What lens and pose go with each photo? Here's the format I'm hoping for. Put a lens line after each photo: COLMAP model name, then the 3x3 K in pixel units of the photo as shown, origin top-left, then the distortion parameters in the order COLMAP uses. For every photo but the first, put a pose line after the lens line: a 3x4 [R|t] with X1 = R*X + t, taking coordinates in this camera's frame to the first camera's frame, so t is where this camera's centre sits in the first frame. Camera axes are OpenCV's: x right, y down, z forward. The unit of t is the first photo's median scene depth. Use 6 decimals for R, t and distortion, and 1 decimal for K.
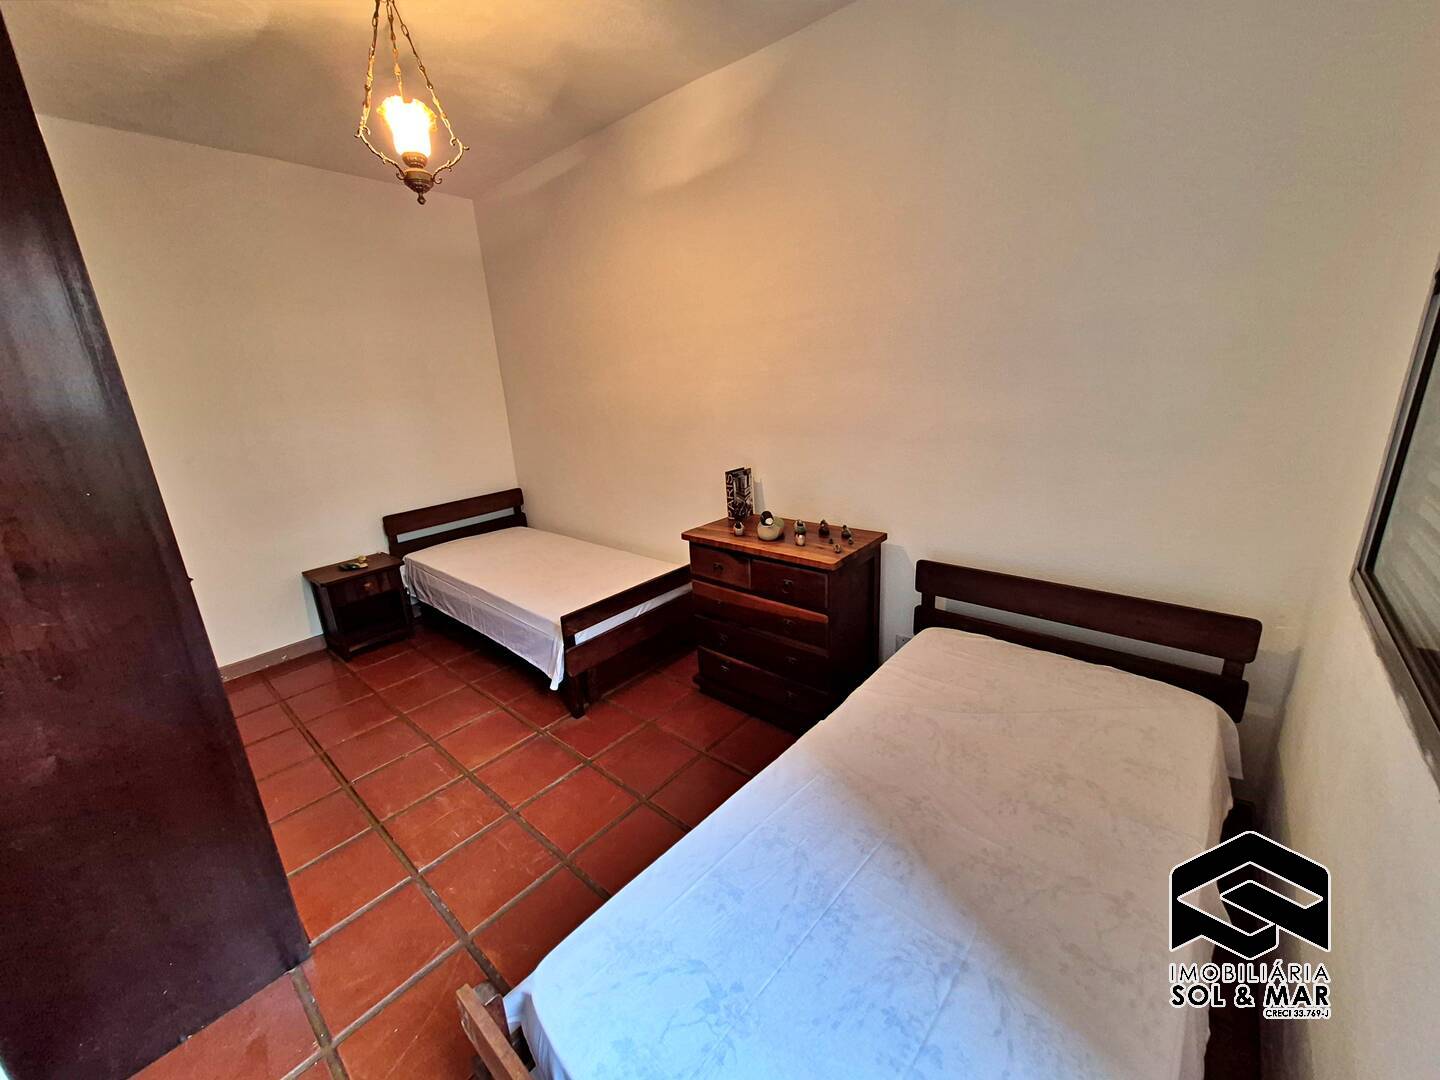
lens RADIAL K [[561.6, 0, 717.7], [0, 561.6, 537.6], [0, 0, 1]] dist [0.003650, -0.000481]
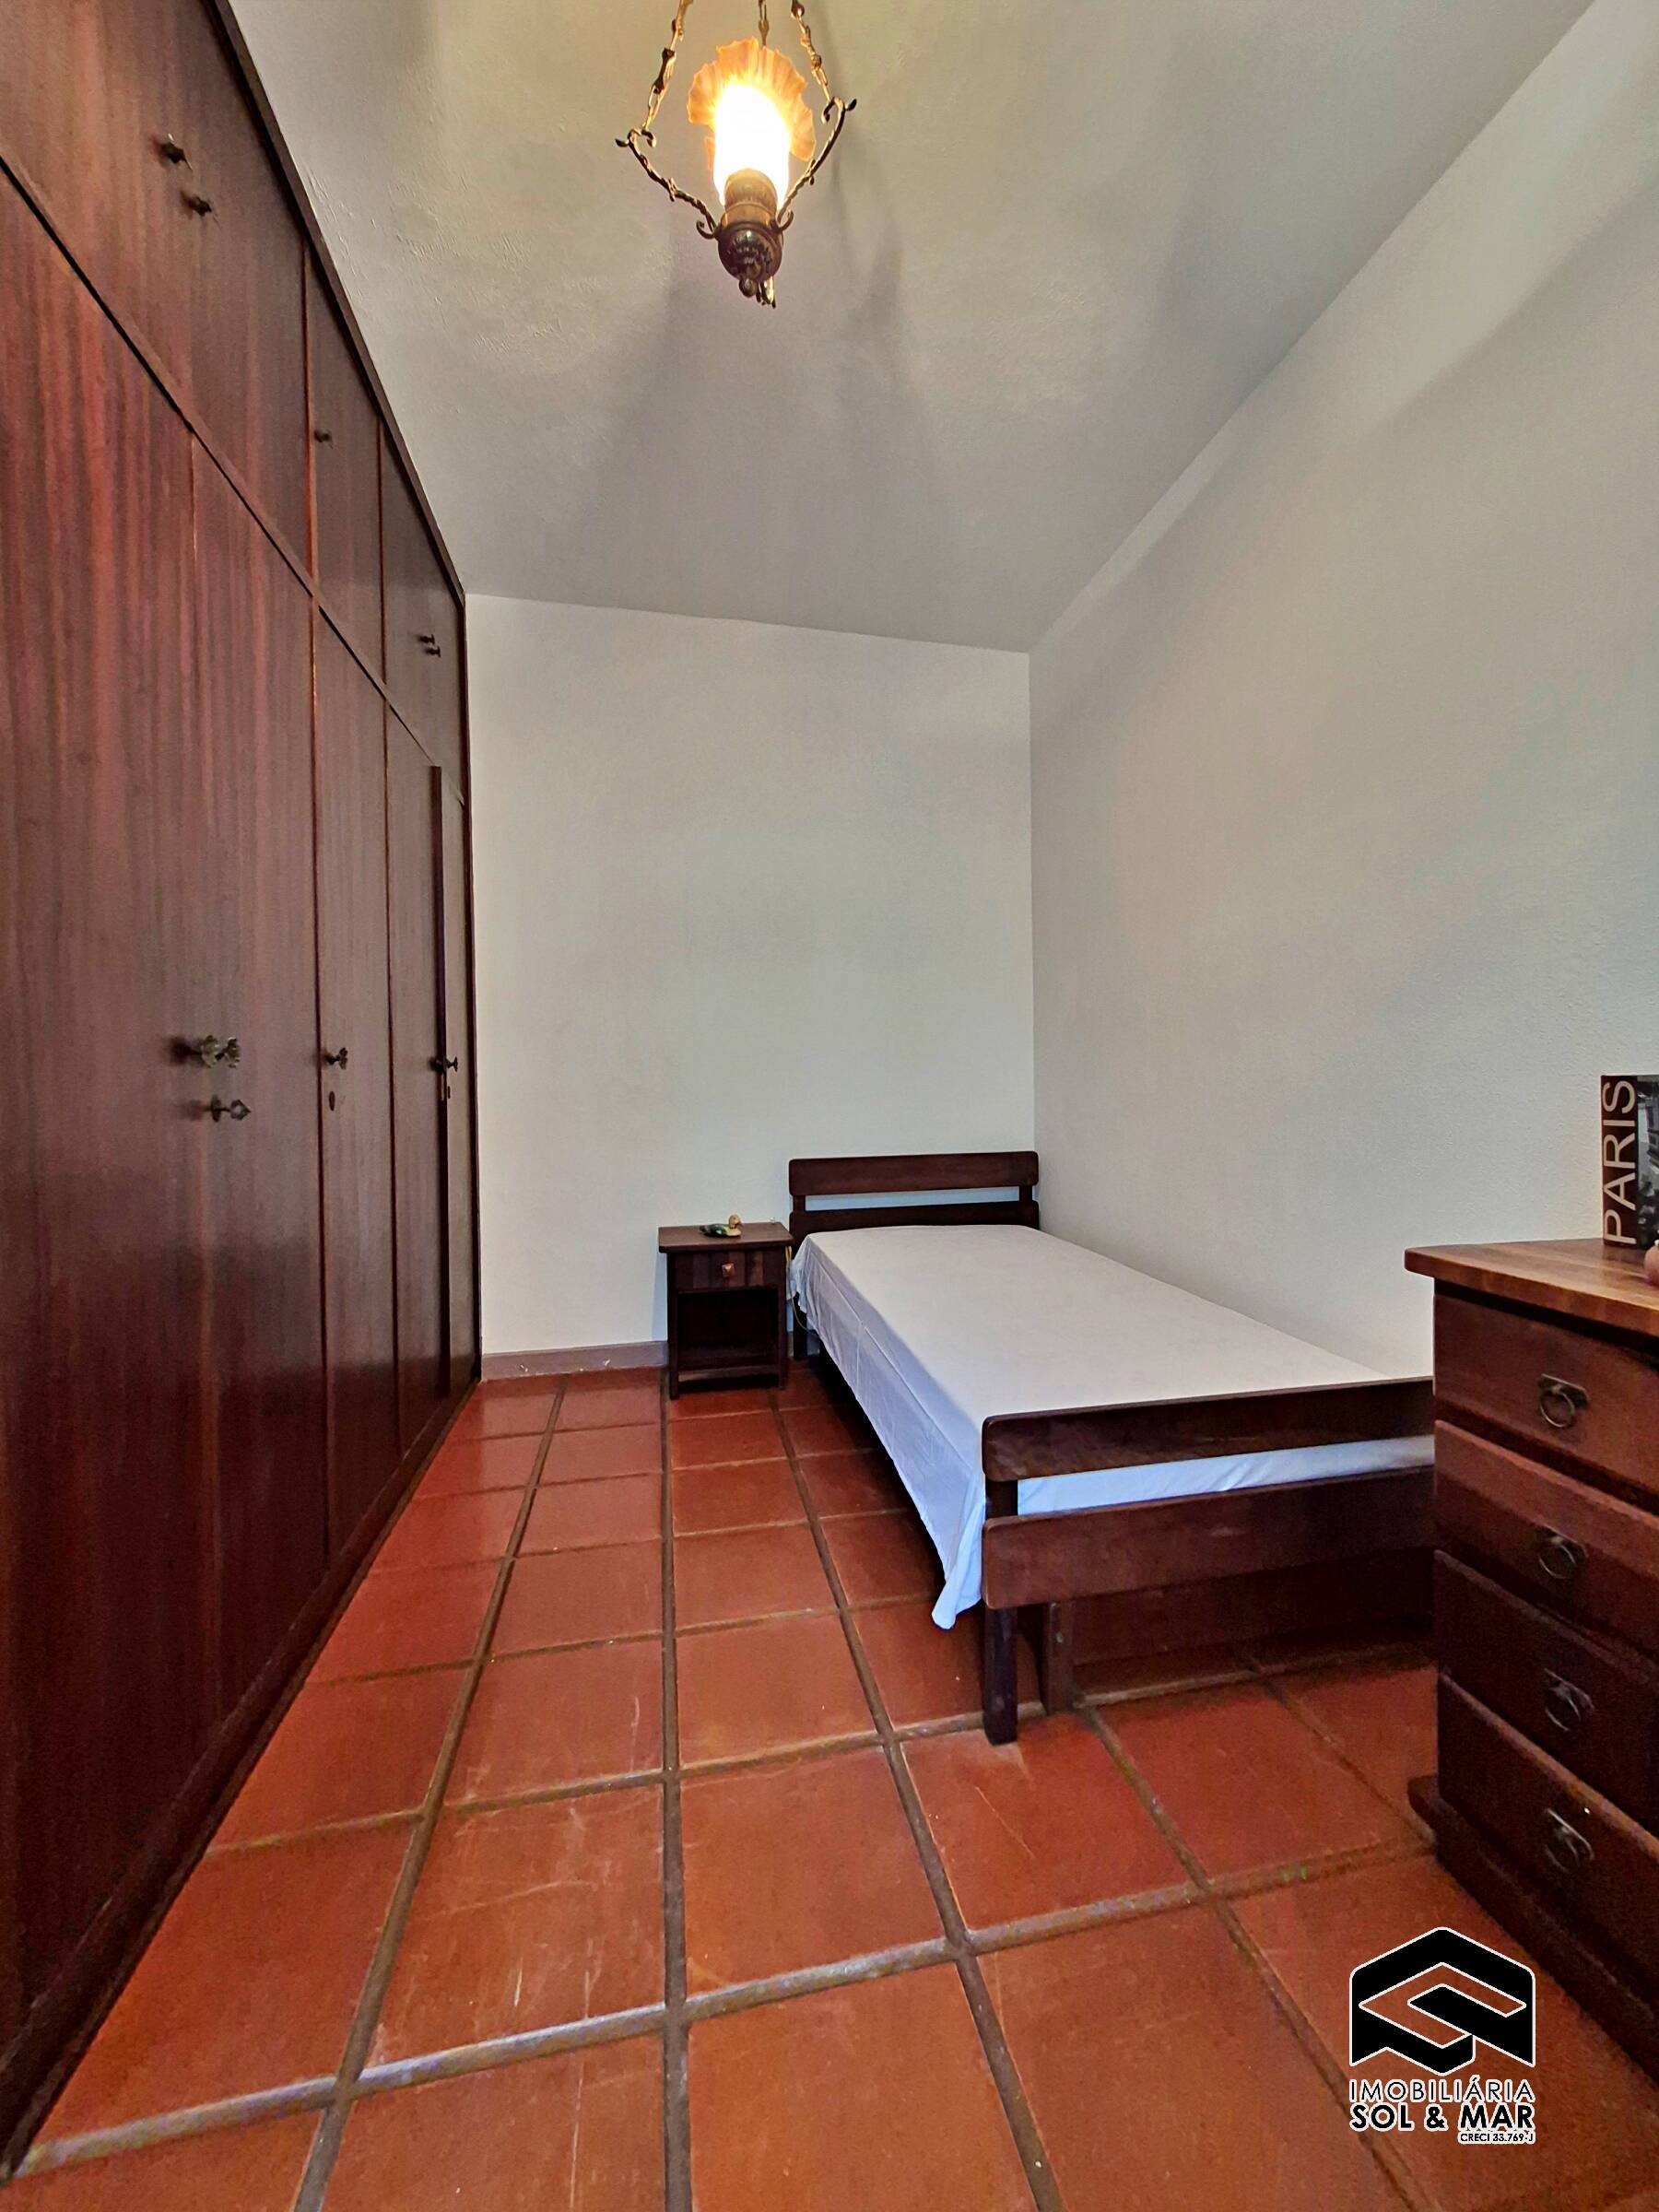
lens RADIAL K [[862.6, 0, 840.7], [0, 862.6, 1088.0], [0, 0, 1]] dist [0.003650, -0.000481]
pose [[0.790523, 0.055459, -0.609916, -0.024757], [-0.205462, 0.962191, -0.178812, 0.051007], [0.576939, 0.266669, 0.772029, 0.419208]]
